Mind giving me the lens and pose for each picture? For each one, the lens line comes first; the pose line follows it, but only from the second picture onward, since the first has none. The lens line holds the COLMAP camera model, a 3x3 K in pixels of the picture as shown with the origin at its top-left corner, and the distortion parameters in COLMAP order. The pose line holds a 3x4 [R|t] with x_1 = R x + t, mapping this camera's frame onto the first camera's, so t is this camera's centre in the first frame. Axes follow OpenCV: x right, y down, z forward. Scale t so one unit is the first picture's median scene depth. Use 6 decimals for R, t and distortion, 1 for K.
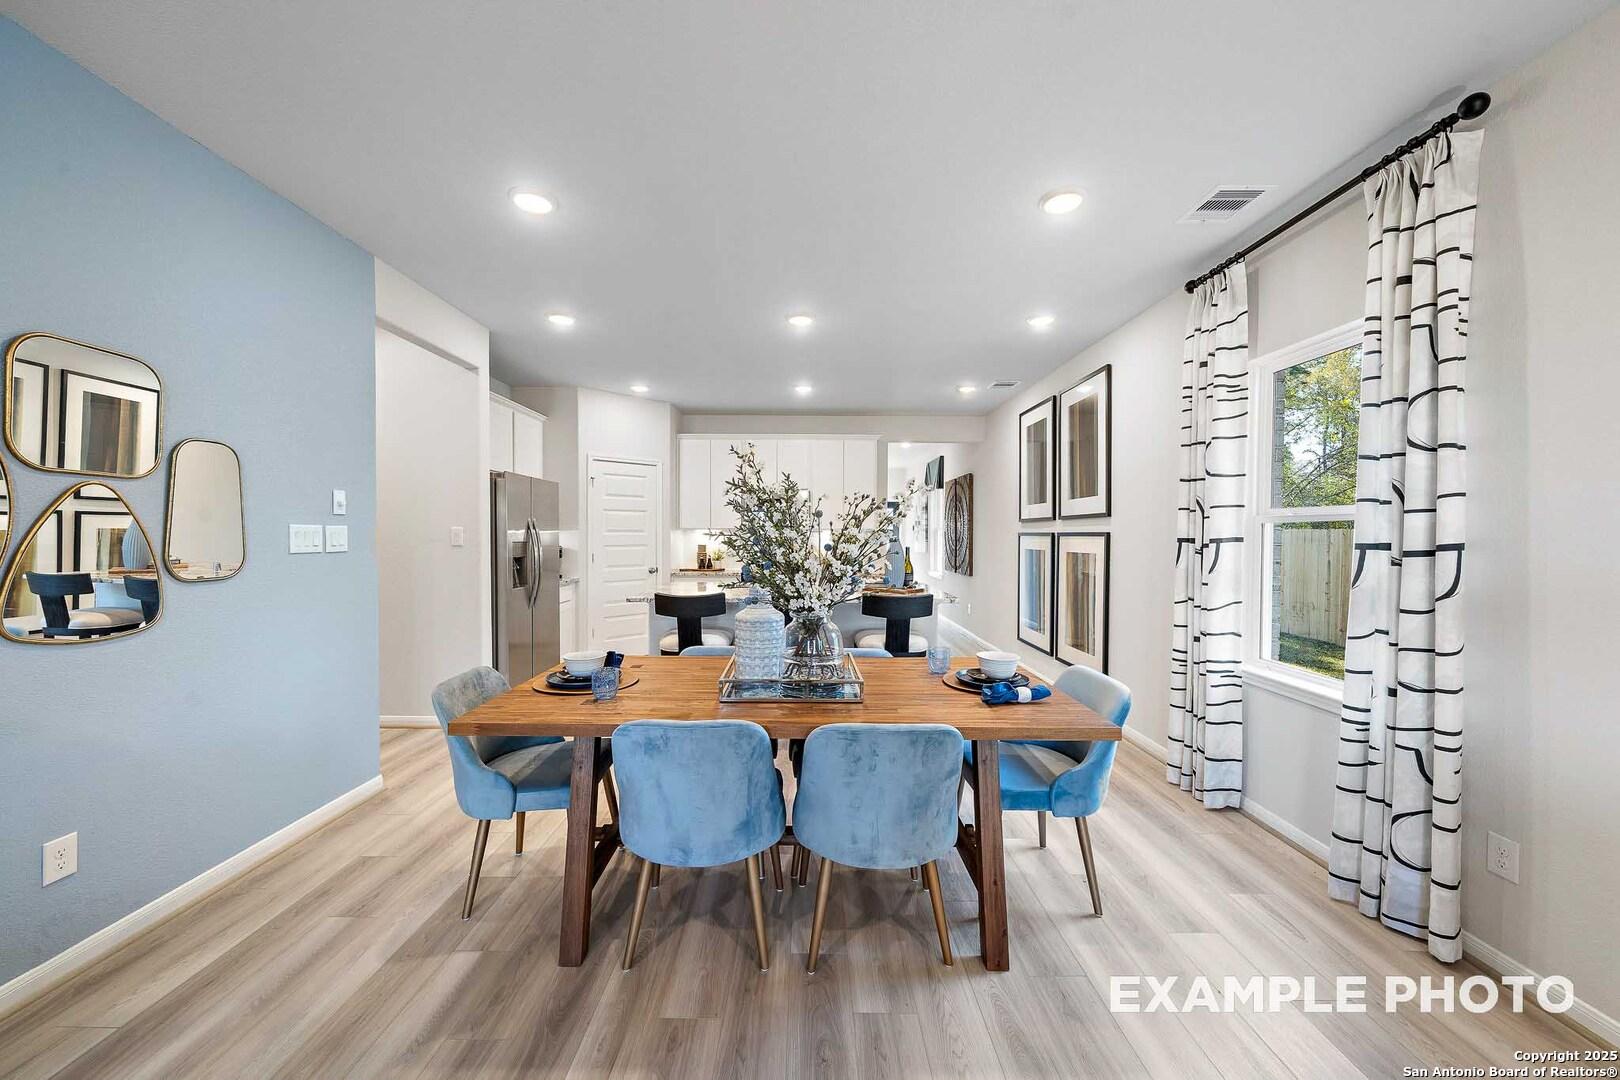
lens RADIAL K [[589.1, 0, 803.7], [0, 589.1, 541.1], [0, 0, 1]] dist [-0.003711, 0.000314]
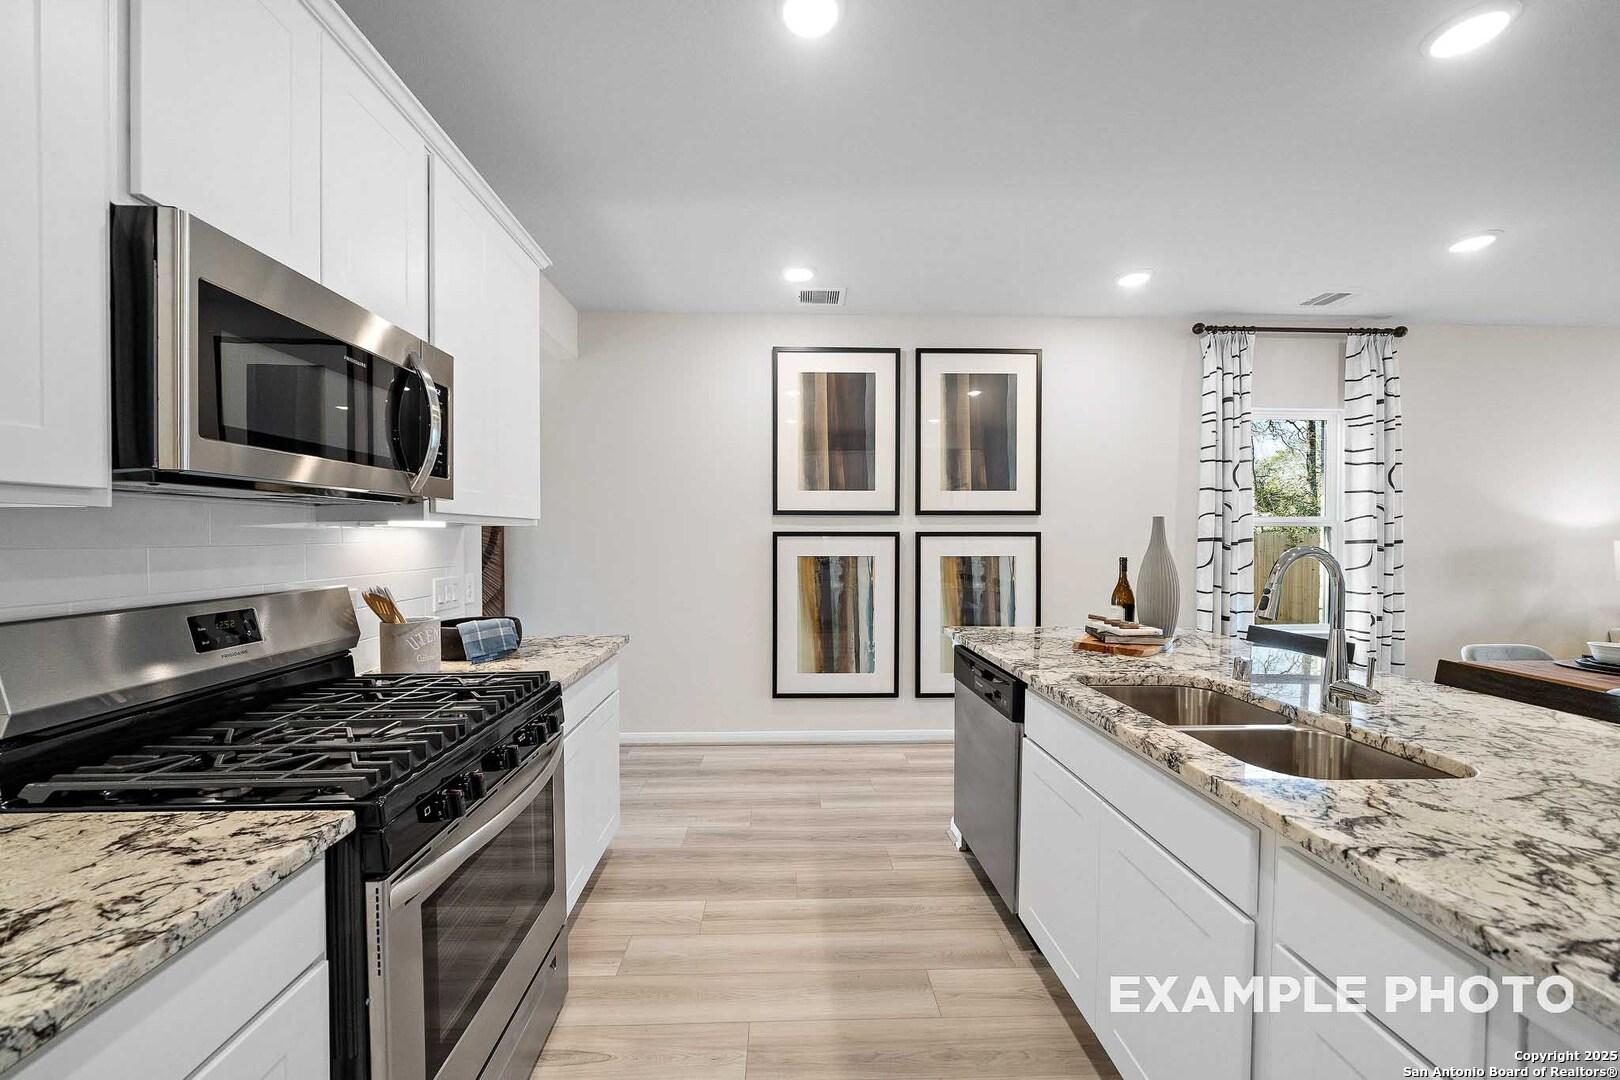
lens RADIAL K [[589.1, 0, 803.7], [0, 589.1, 541.1], [0, 0, 1]] dist [-0.003711, 0.000314]
pose [[-0.041490, -0.006675, 0.999117, -0.562529], [0.010915, 0.999915, 0.007134, -0.016937], [-0.999079, 0.011201, -0.041414, 2.060649]]
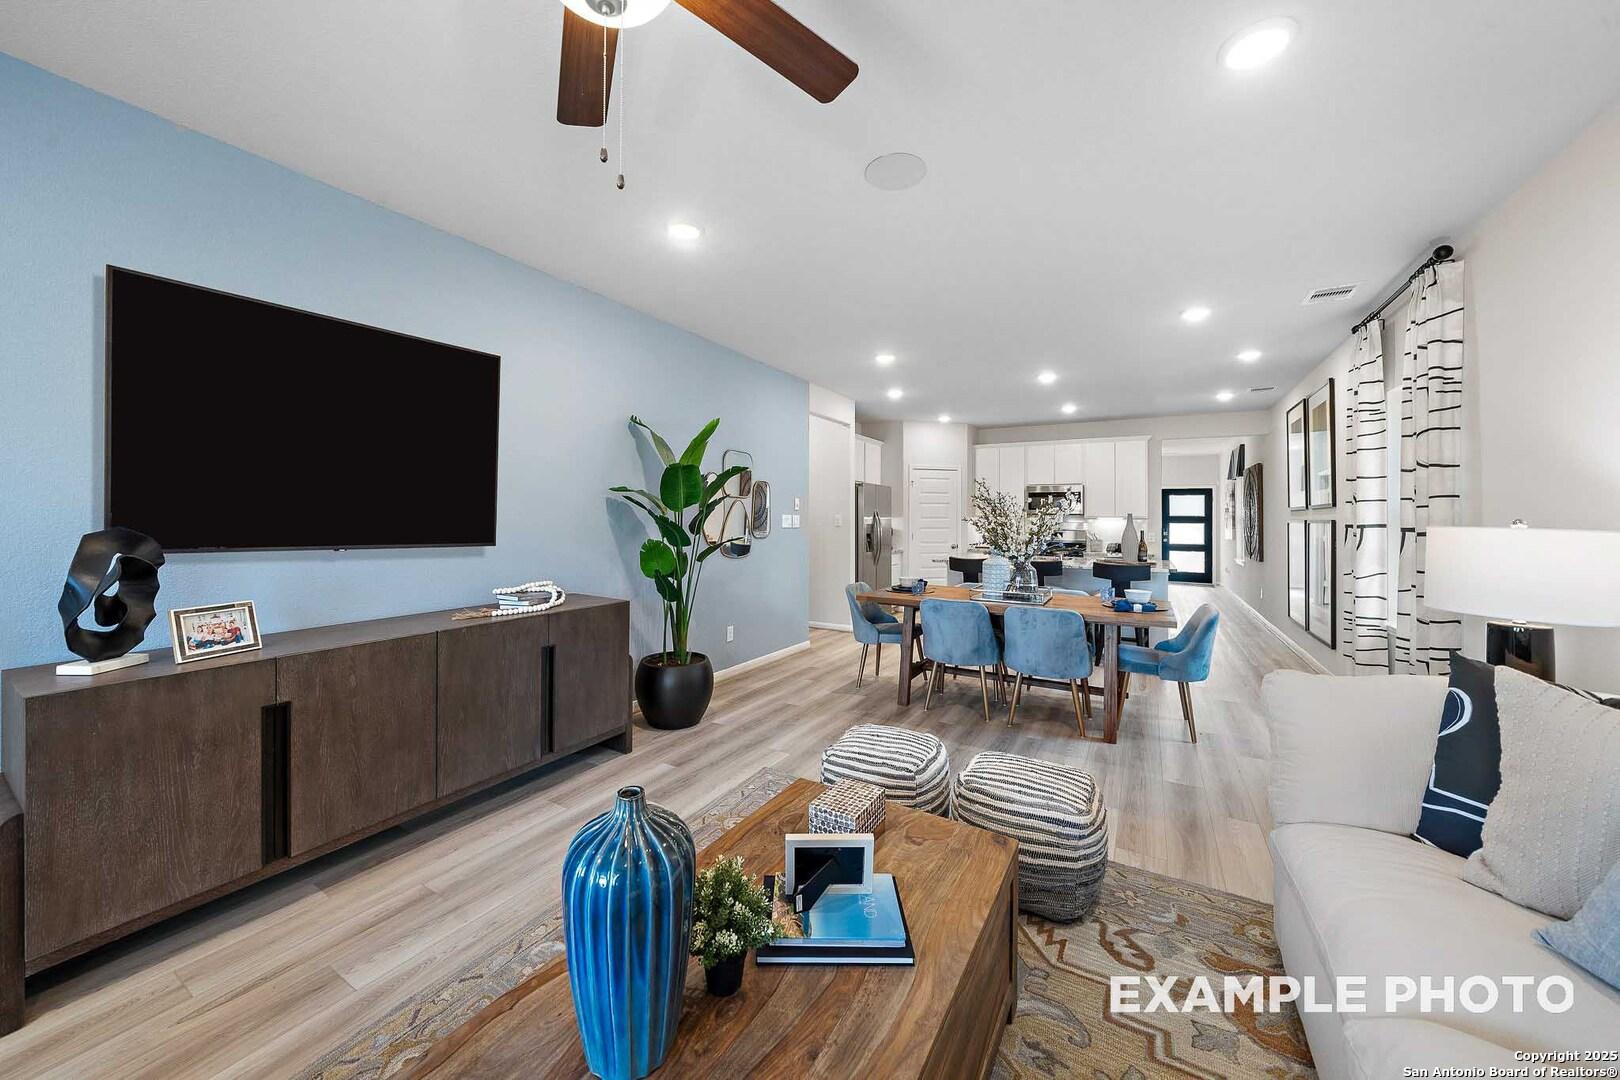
lens RADIAL K [[580.2, 0, 802.8], [0, 580.2, 508.6], [0, 0, 1]] dist [-0.000431, -0.000019]
pose [[0.862505, -0.005986, -0.506014, 0.278133], [-0.010165, 0.999523, -0.029150, 0.010035], [0.505947, 0.030286, 0.862033, -0.778394]]
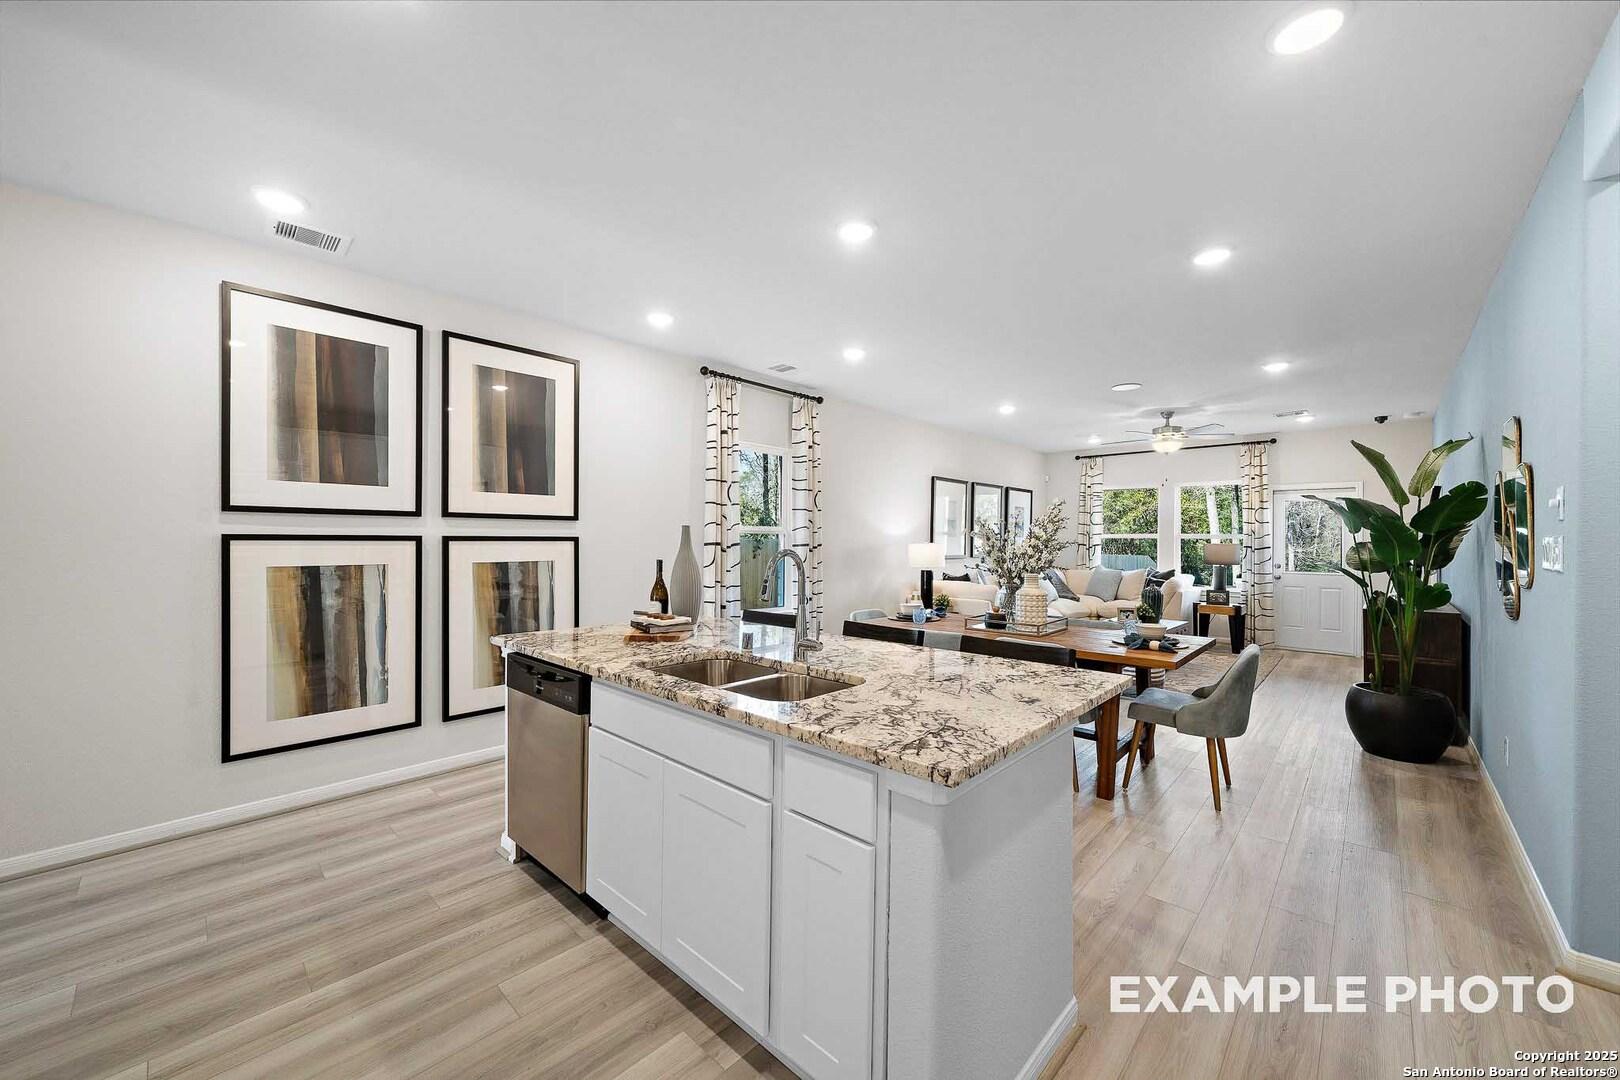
lens RADIAL K [[614.3, 0, 810.0], [0, 614.3, 540.0], [0, 0, 1]] dist [0.000240, -0.000067]
pose [[-0.739062, -0.000004, 0.673638, -0.622622], [0.005576, 0.999966, 0.006123, -0.020759], [-0.673615, 0.008281, -0.739036, 2.167137]]
